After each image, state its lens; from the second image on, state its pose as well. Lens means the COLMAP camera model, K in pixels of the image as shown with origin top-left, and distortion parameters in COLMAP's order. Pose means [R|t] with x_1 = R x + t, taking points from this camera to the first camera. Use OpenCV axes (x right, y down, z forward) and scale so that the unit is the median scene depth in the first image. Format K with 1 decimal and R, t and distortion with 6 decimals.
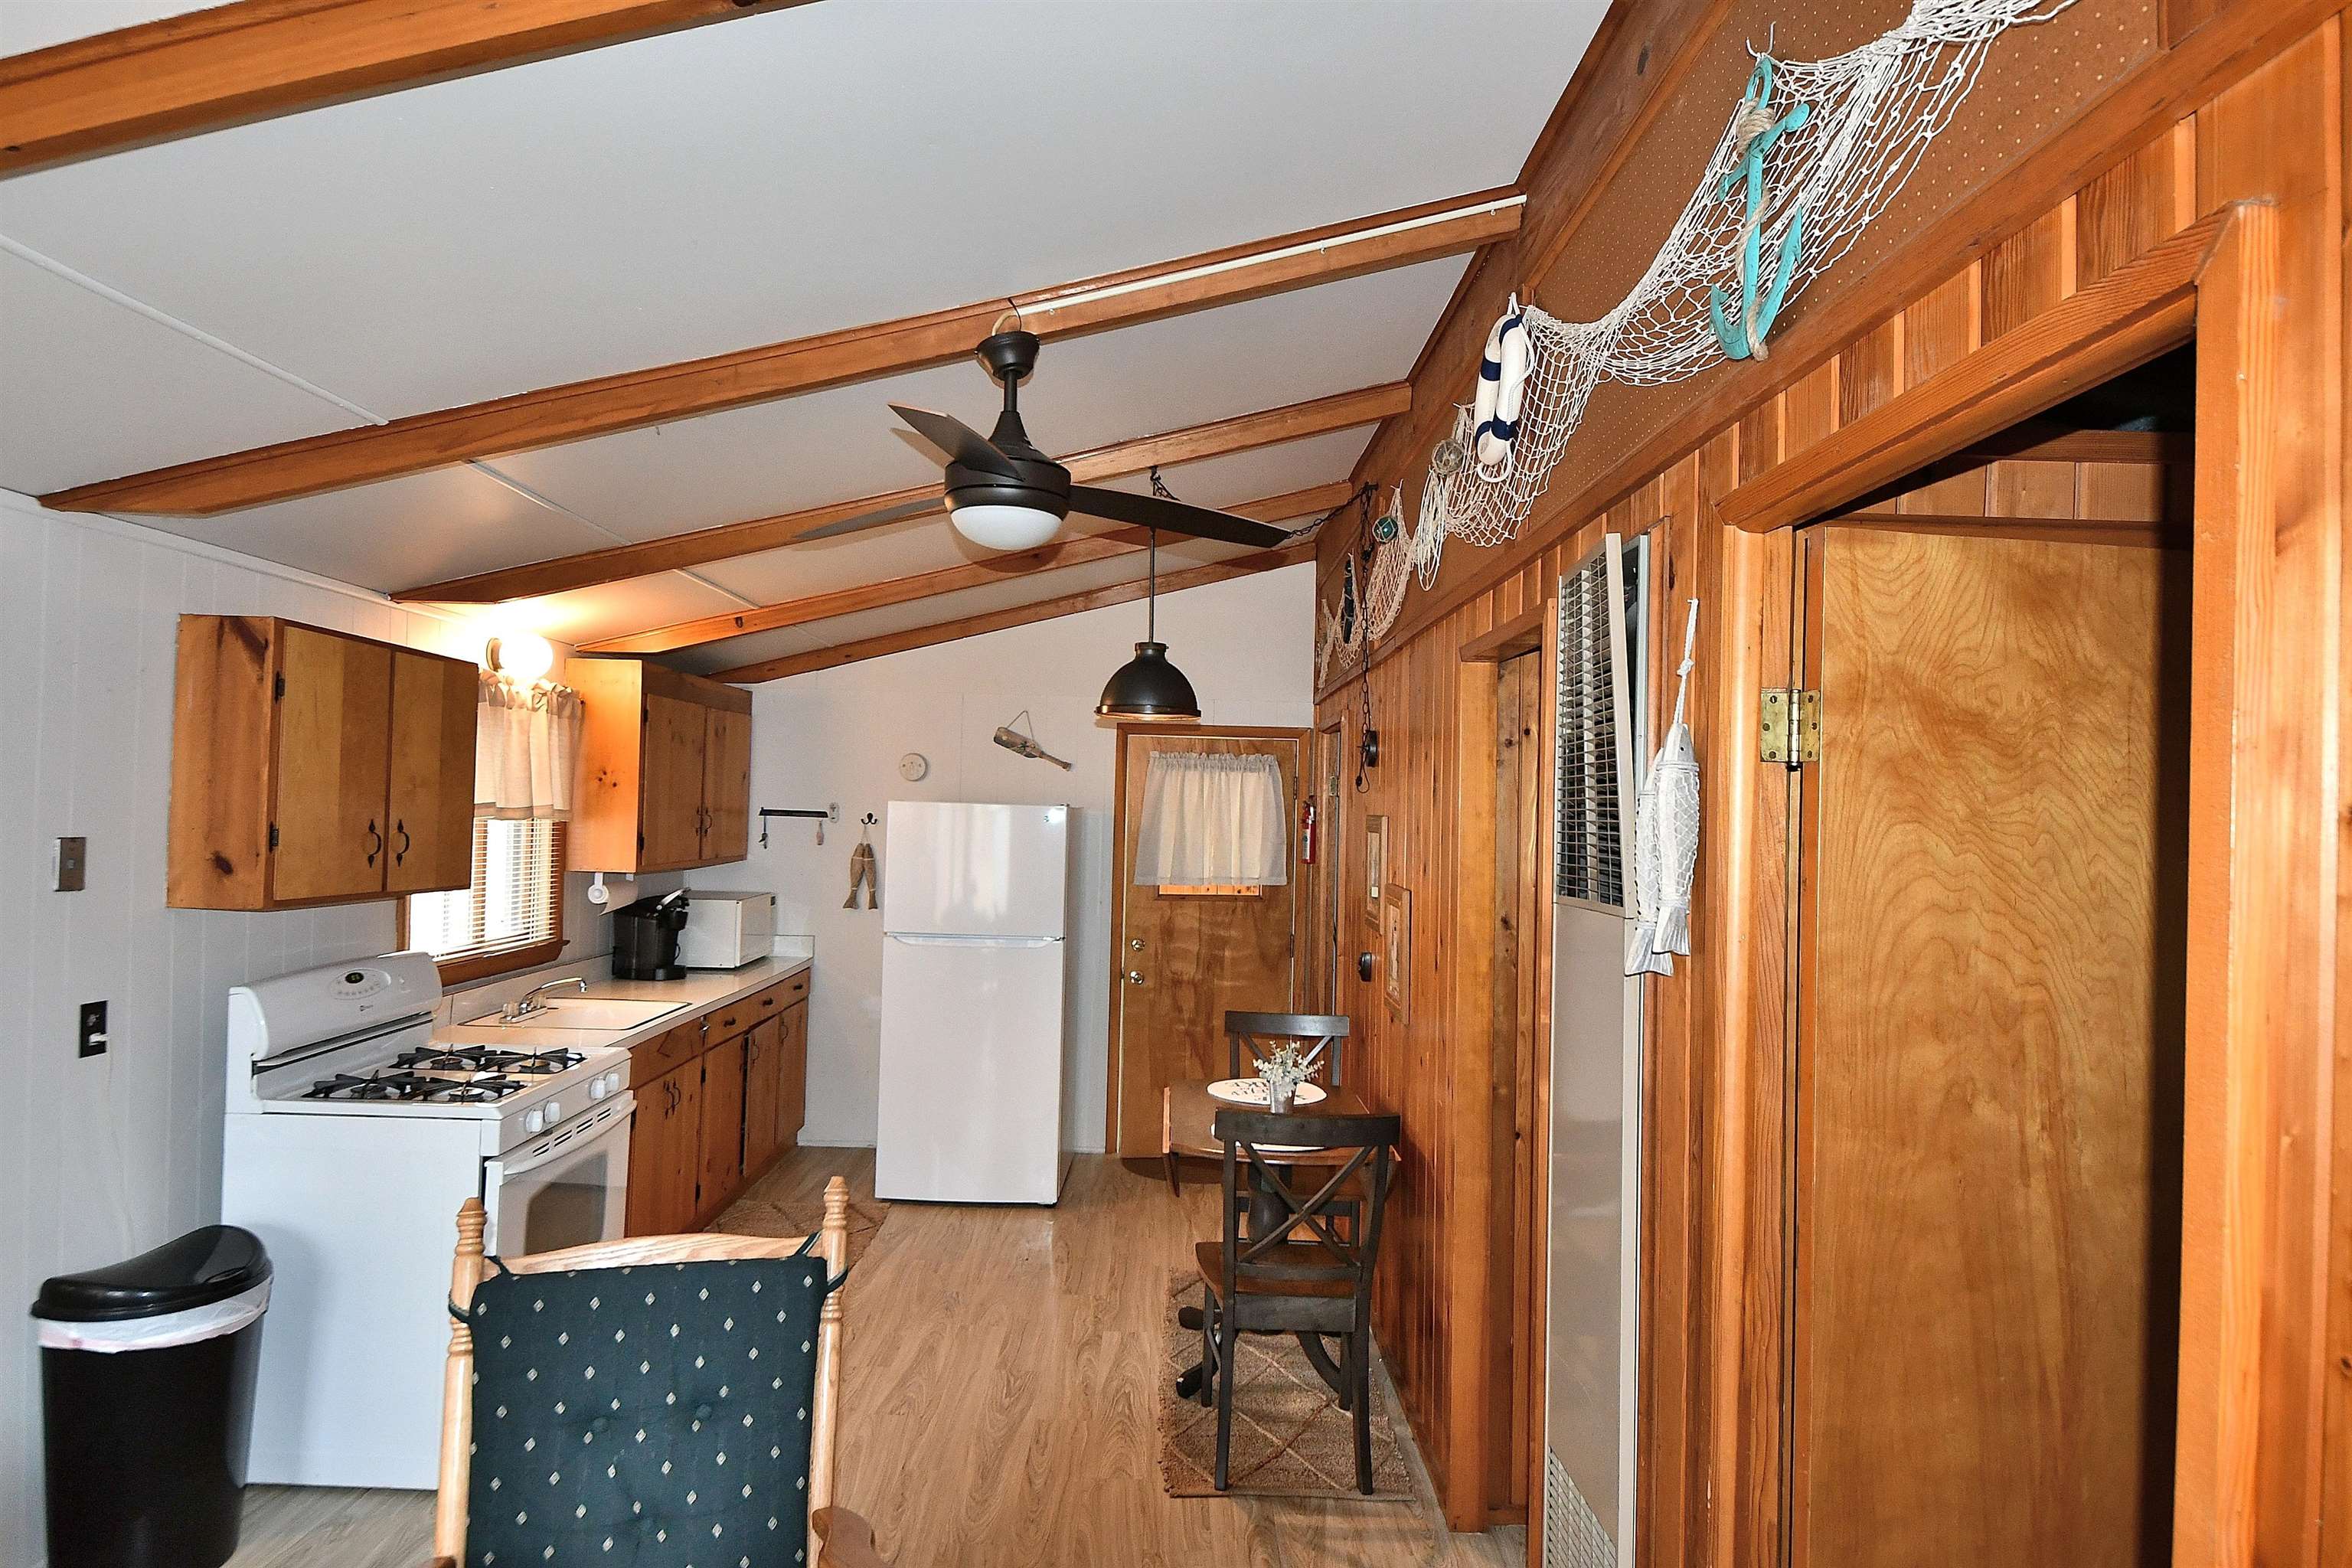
lens RADIAL K [[1293.1, 0, 1176.0], [0, 1293.1, 784.0], [0, 0, 1]] dist [0.000391, 0.000063]
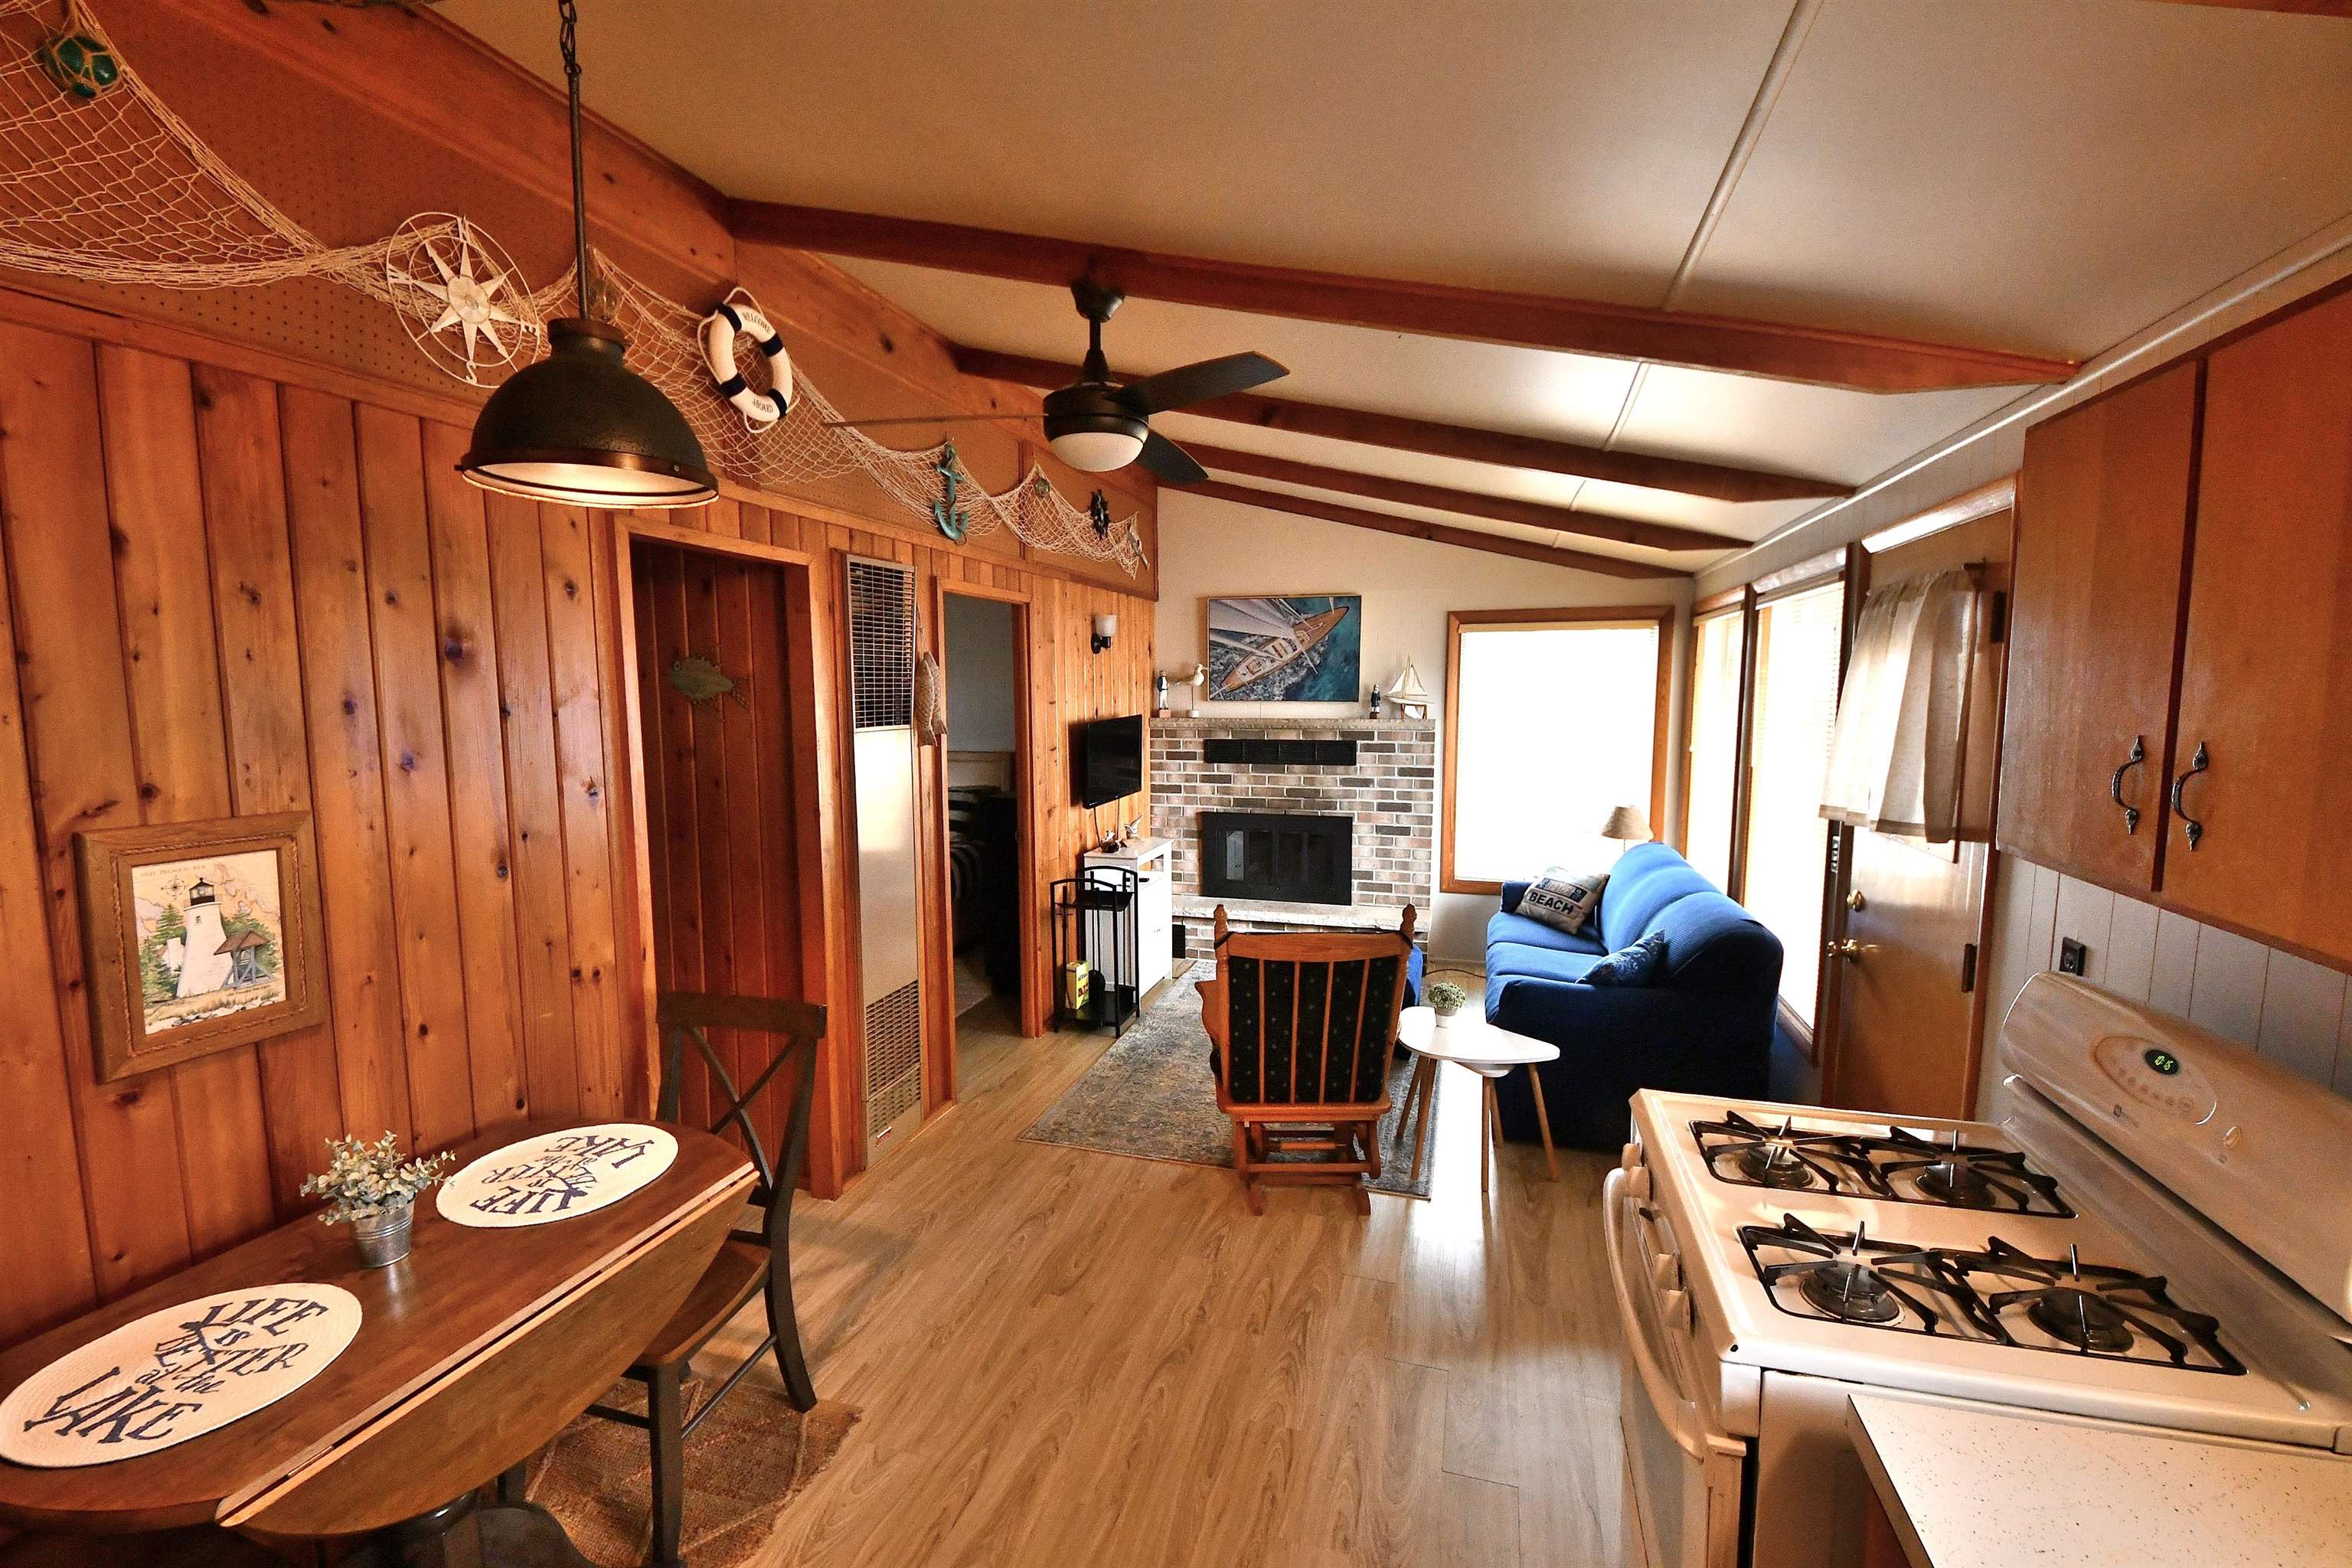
lens RADIAL K [[1004.7, 0, 1176.0], [0, 1004.7, 784.0], [0, 0, 1]] dist [0.043243, -0.032808]
pose [[-0.952621, -0.052712, 0.299556, -0.389036], [-0.028525, 0.996011, 0.084550, 0.022608], [-0.302818, 0.072000, -0.950325, 1.473896]]
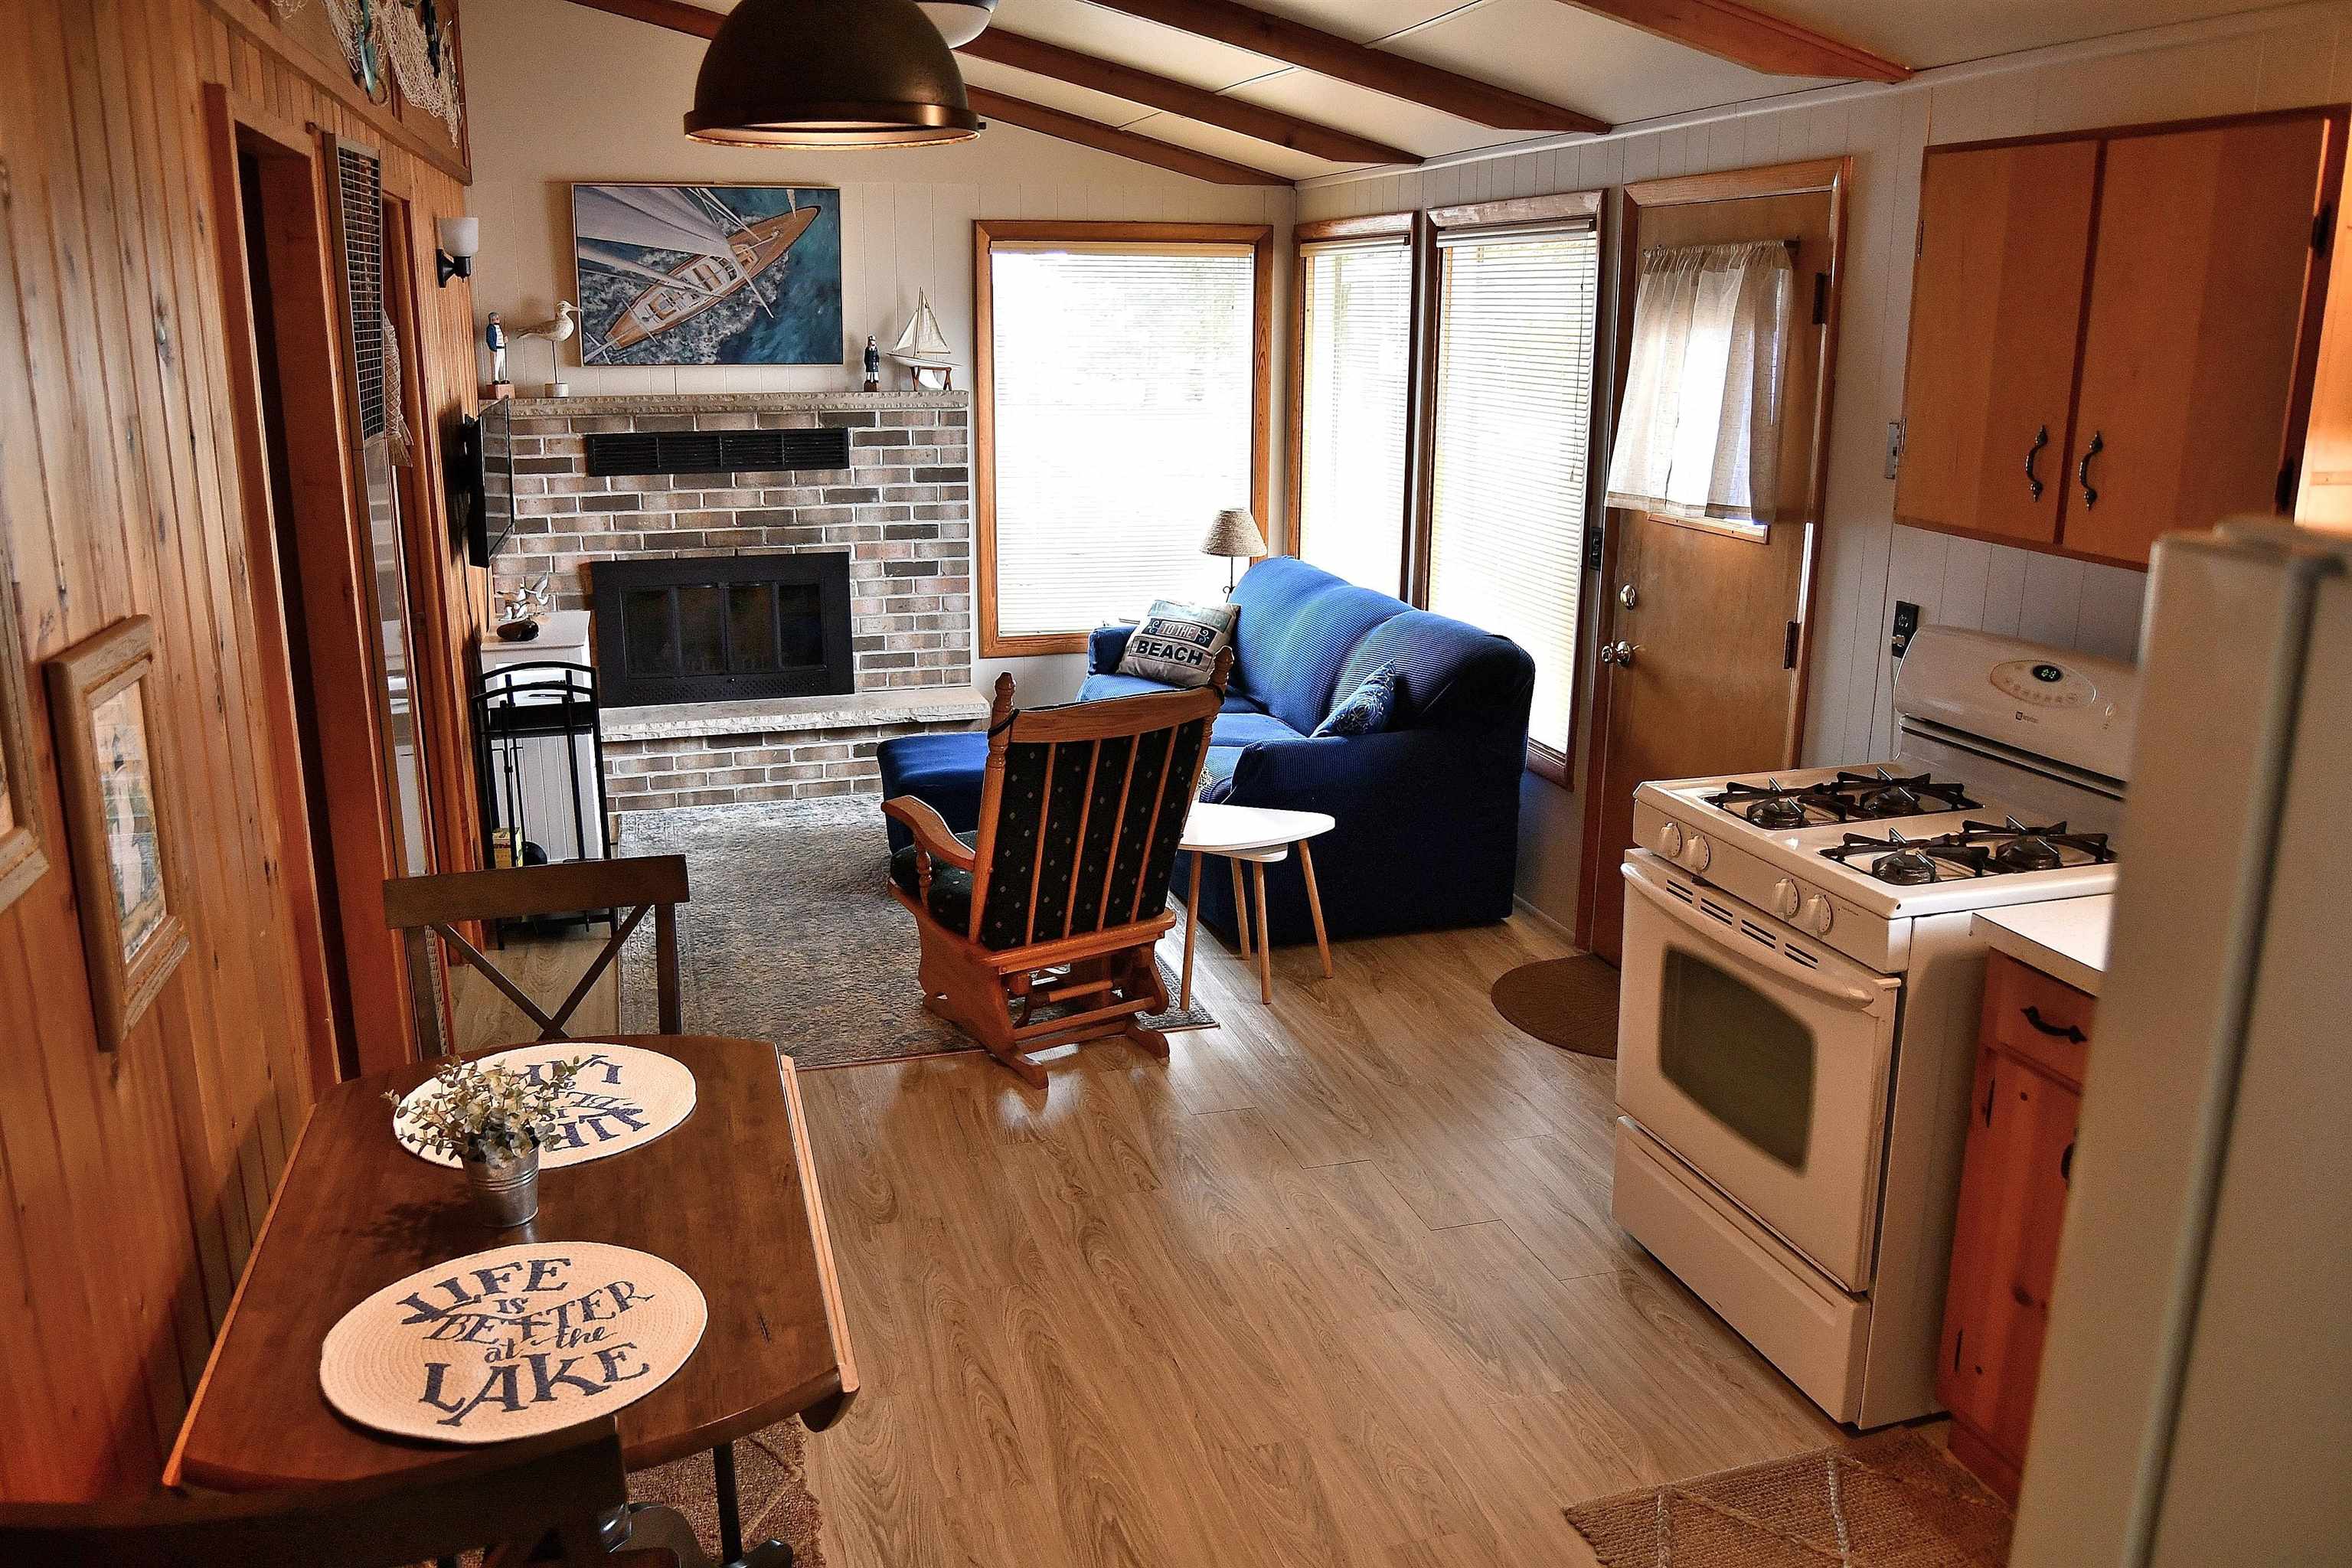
lens RADIAL K [[1885.9, 0, 1176.0], [0, 1885.9, 784.0], [0, 0, 1]] dist [-0.060312, -0.000279]
pose [[-0.962228, 0.040641, -0.269194, 0.042855], [-0.020833, 0.974903, 0.221652, 0.005214], [0.271447, 0.218888, -0.937232, 1.775018]]
